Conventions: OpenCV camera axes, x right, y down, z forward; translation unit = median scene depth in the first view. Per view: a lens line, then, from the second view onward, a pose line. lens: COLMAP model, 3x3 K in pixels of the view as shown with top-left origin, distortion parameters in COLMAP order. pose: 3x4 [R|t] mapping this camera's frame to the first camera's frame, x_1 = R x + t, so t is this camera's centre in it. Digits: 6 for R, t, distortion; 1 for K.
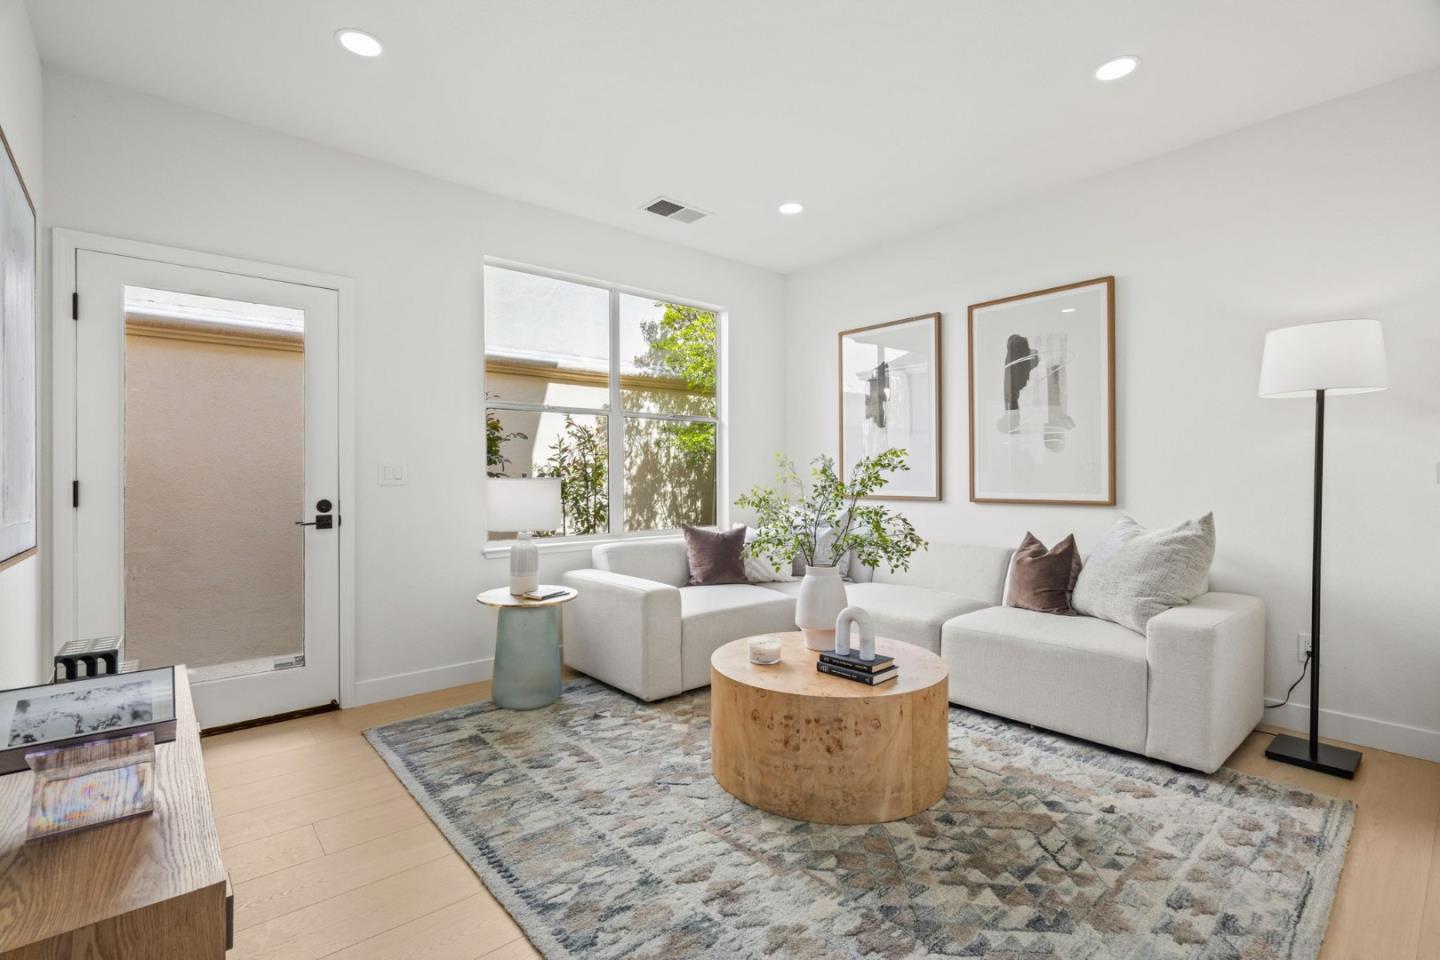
lens RADIAL K [[650.0, 0, 716.4], [0, 650.0, 473.6], [0, 0, 1]] dist [-0.005719, 0.001800]
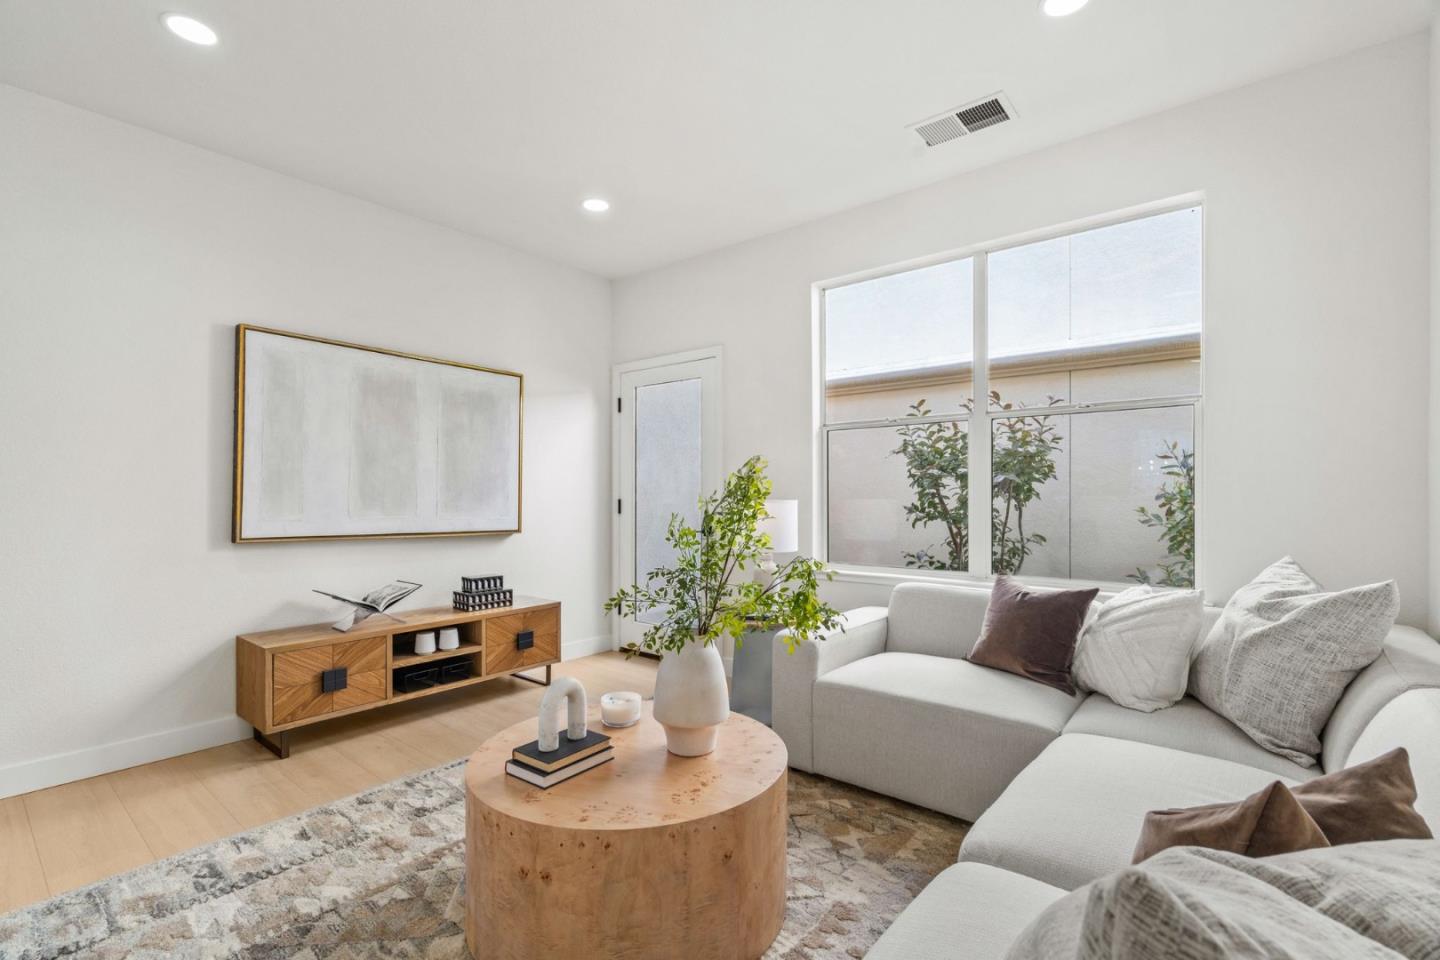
lens RADIAL K [[650.0, 0, 722.0], [0, 650.0, 490.9], [0, 0, 1]] dist [-0.005719, 0.001800]
pose [[0.177715, 0.003625, -0.984075, 0.909051], [0.008069, 0.999954, 0.005141, -0.019868], [0.984049, -0.008854, 0.177678, 0.957632]]
